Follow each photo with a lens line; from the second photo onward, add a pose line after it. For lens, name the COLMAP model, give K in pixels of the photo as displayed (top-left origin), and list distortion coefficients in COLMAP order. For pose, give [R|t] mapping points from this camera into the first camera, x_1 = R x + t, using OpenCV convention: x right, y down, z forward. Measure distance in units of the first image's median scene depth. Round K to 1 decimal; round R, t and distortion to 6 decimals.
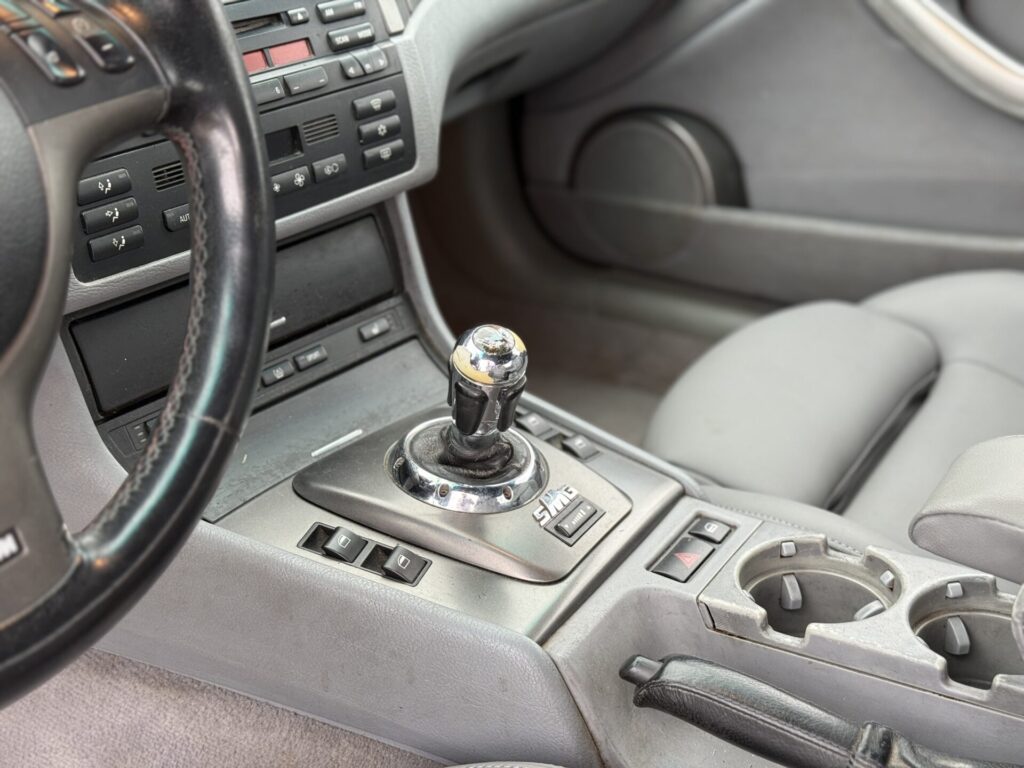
lens RADIAL K [[1389.4, 0, 512.0], [0, 1389.4, 384.0], [0, 0, 1]] dist [0.196478, -0.444748]
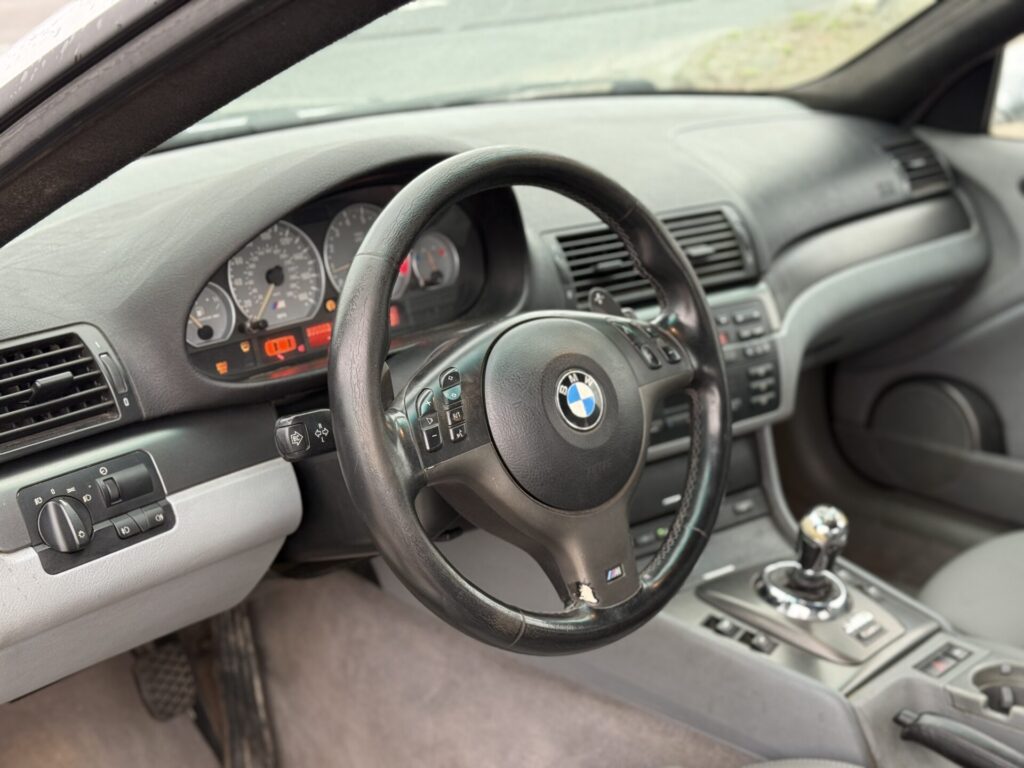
lens RADIAL K [[1389.4, 0, 512.0], [0, 1389.4, 384.0], [0, 0, 1]] dist [0.196478, -0.444748]
pose [[0.977872, 0.082924, -0.192068, -0.071011], [-0.111160, 0.983715, -0.141236, 0.091130], [0.177229, 0.159461, 0.971165, -0.729632]]
